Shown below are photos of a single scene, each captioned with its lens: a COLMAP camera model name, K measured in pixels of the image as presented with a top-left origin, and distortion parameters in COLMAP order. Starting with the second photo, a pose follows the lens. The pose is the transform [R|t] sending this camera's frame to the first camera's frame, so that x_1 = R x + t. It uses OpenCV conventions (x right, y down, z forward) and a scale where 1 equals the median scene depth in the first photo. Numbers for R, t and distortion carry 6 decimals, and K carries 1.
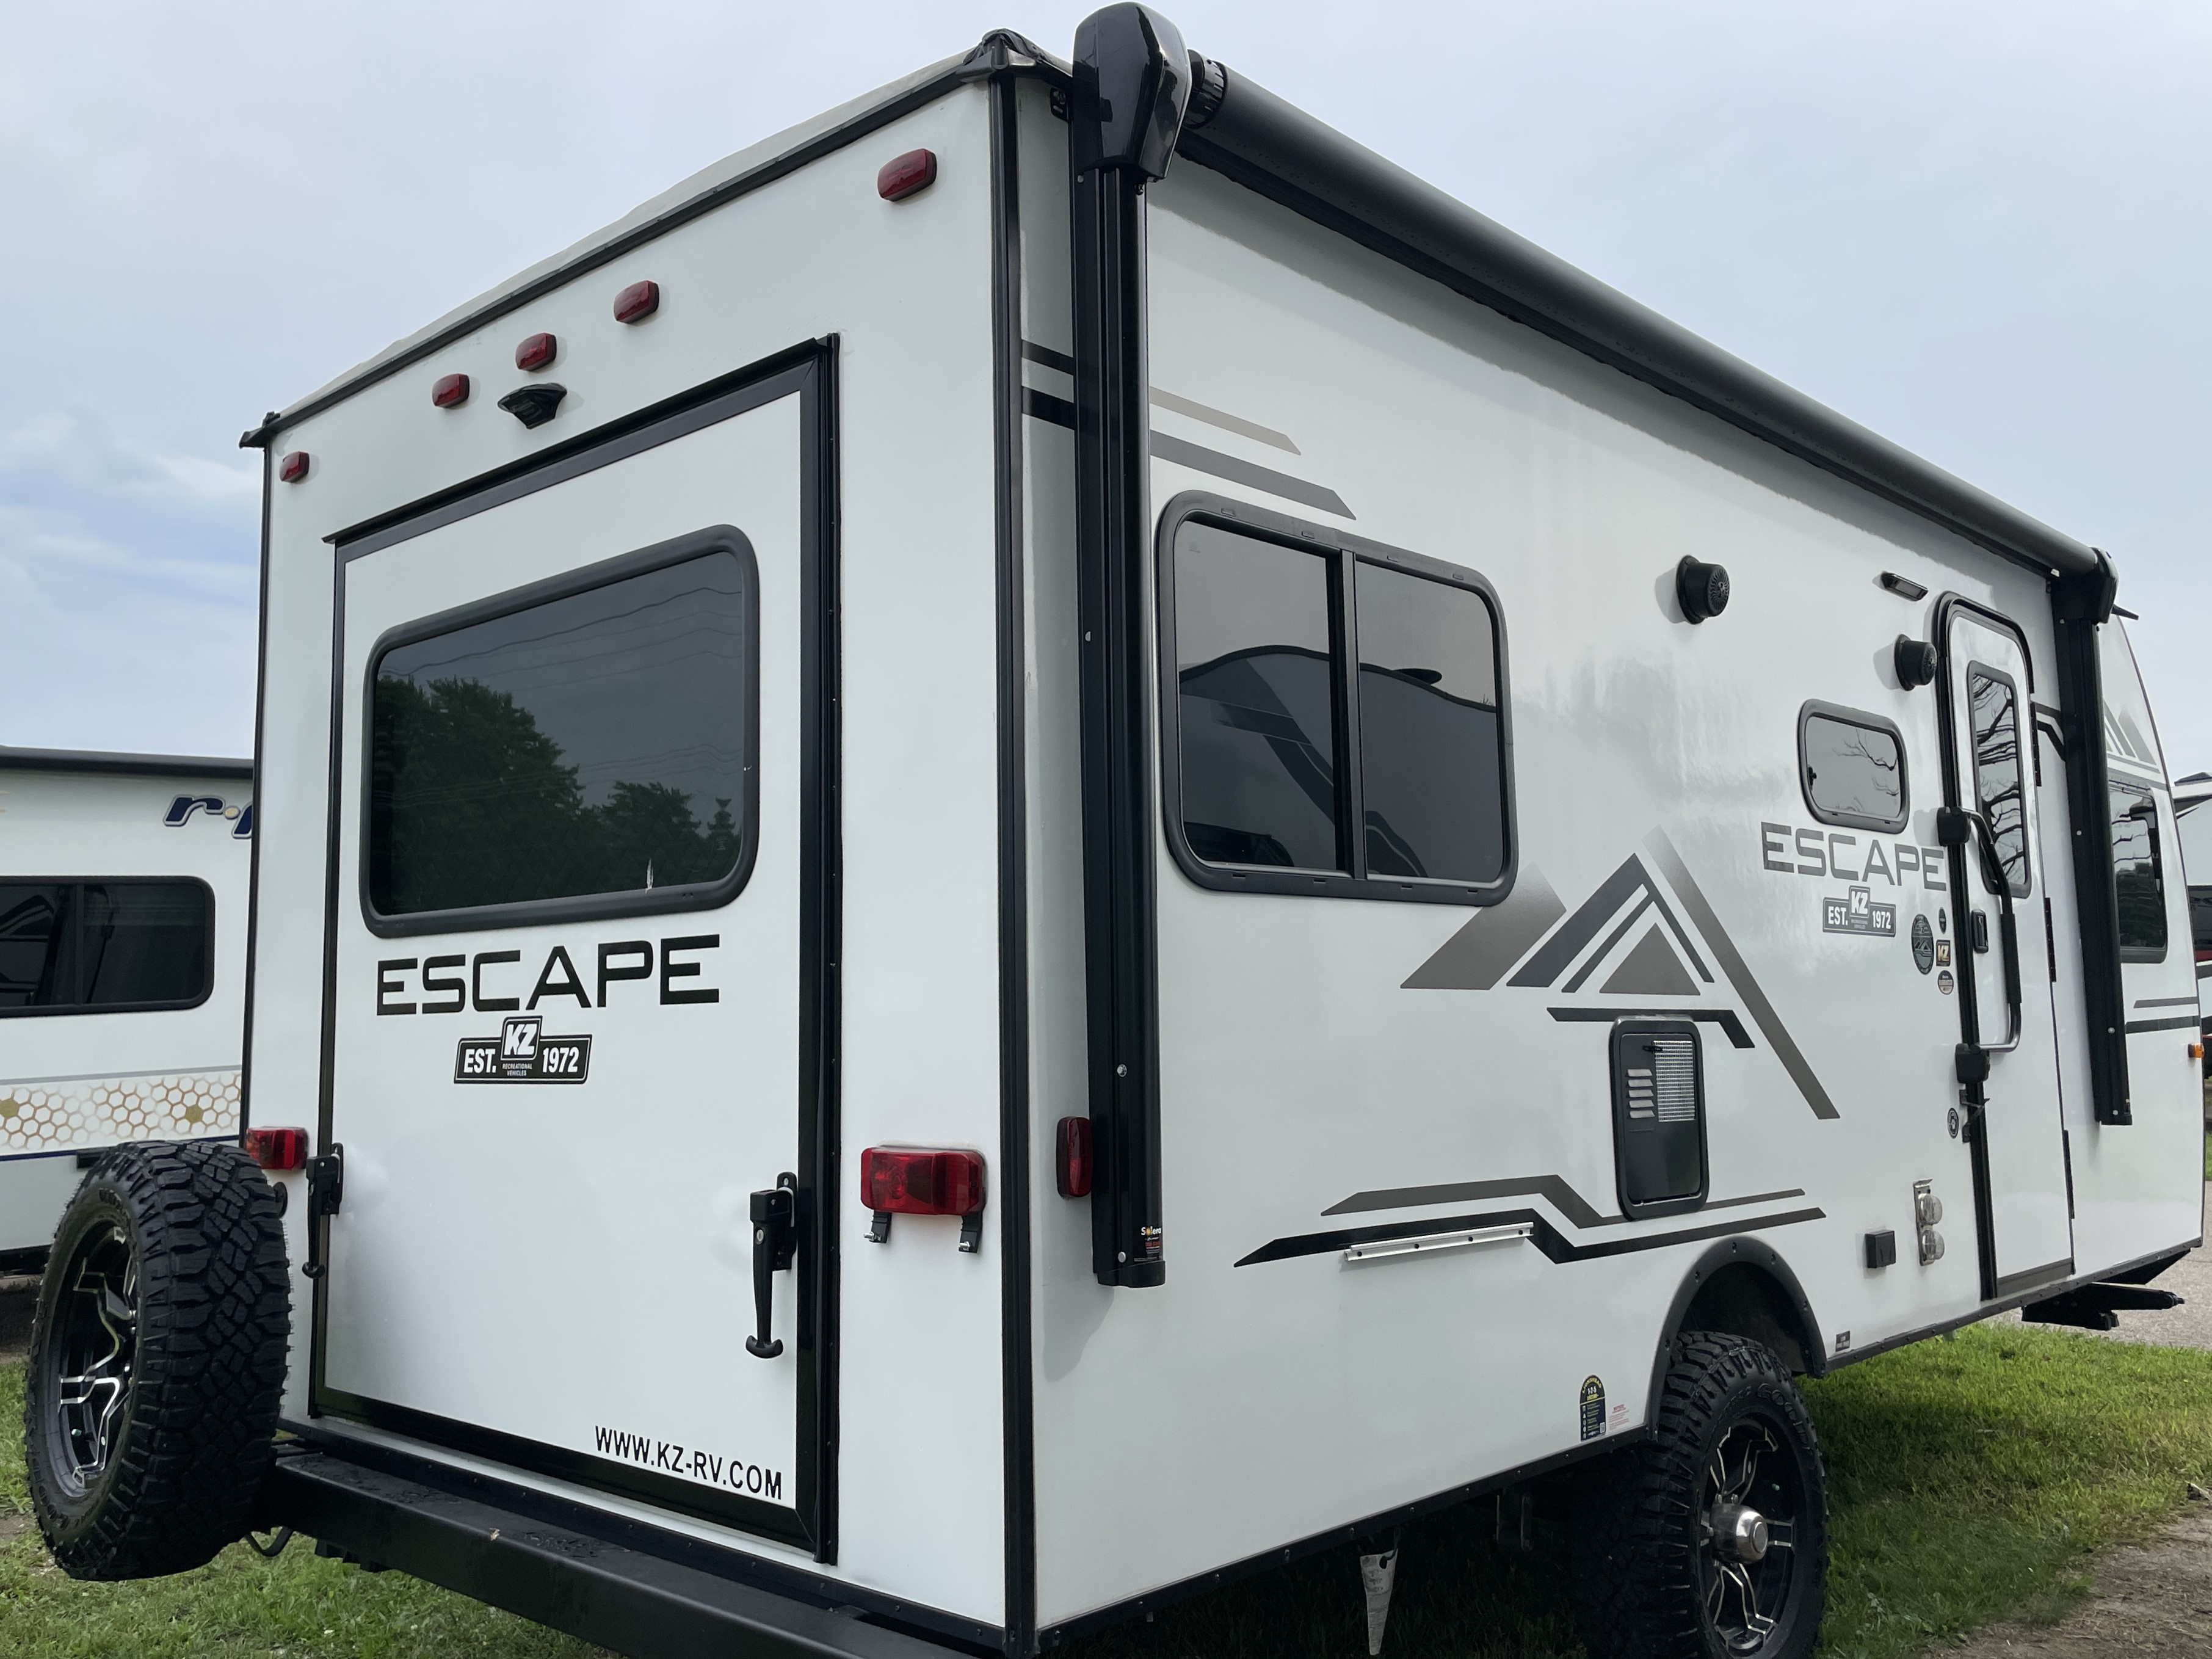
lens RADIAL K [[1931.8, 0, 1106.0], [0, 1931.8, 829.5], [0, 0, 1]] dist [0.010803, 0.002354]
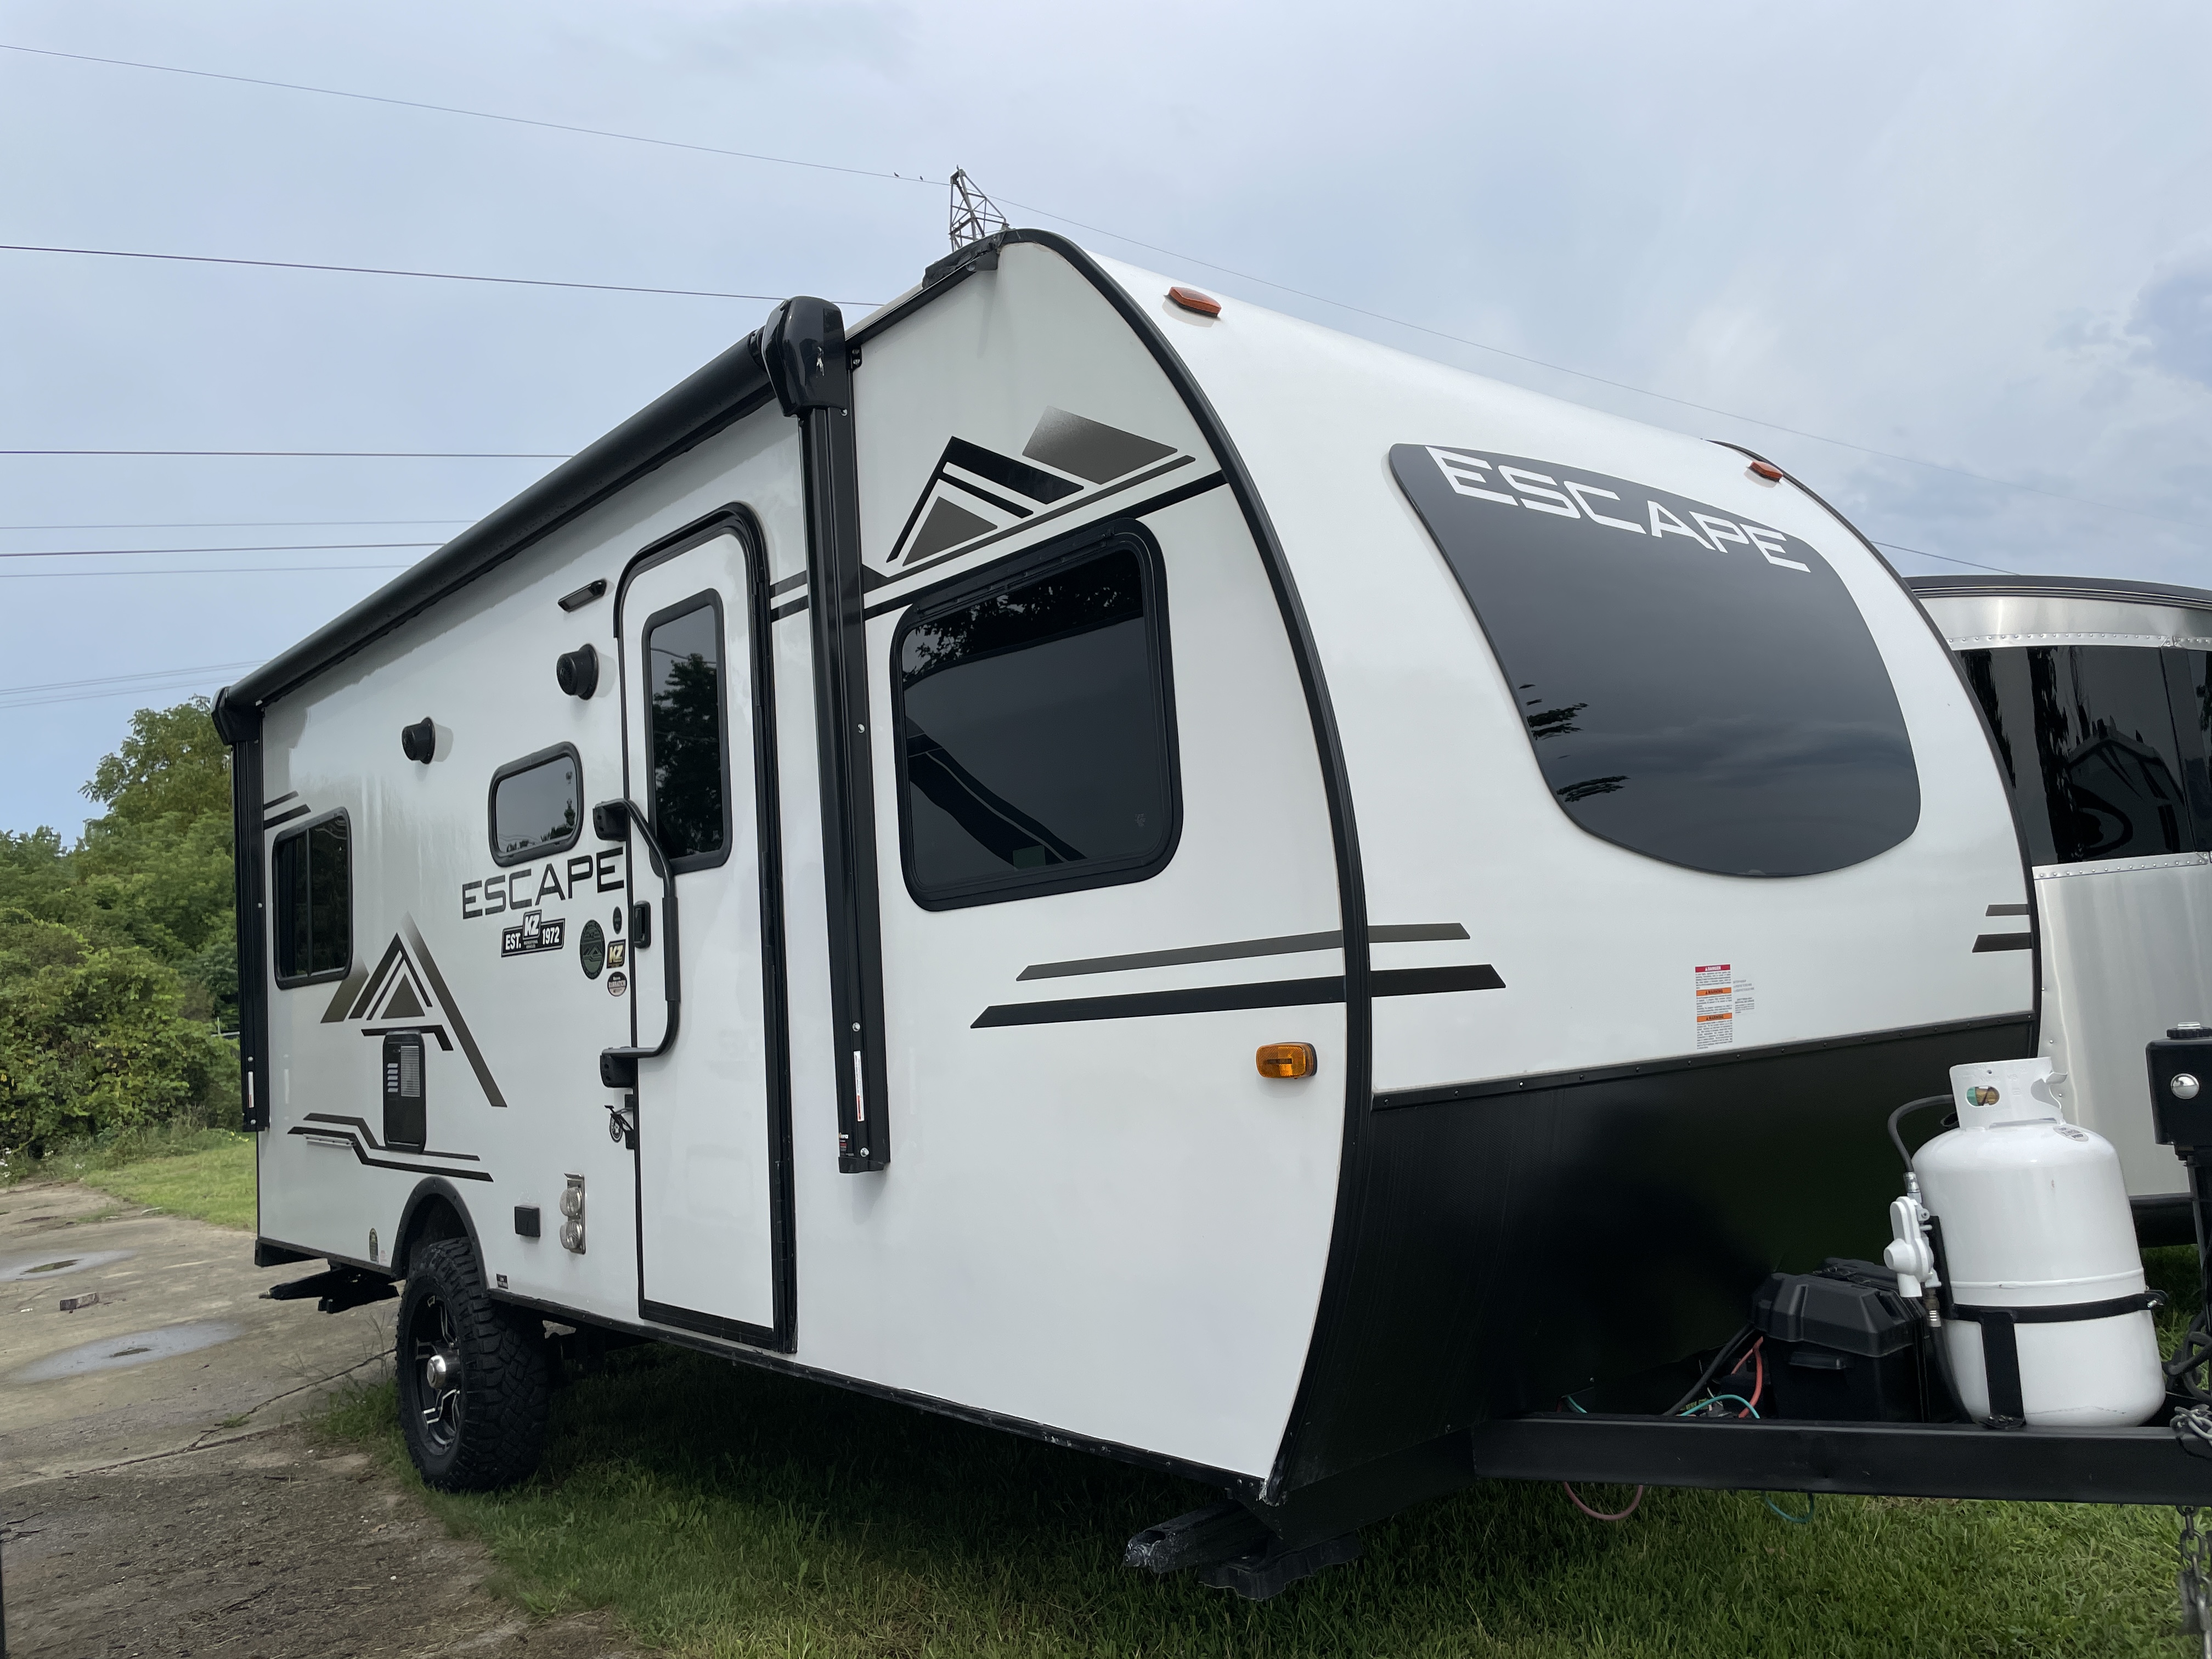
lens RADIAL K [[1686.1, 0, 1106.0], [0, 1686.1, 829.5], [0, 0, 1]] dist [0.084421, -0.123605]
pose [[-0.120379, -0.060291, -0.990895, 1.522131], [0.177763, 0.980712, -0.081267, 0.140280], [0.976683, -0.185928, -0.107340, 1.628903]]
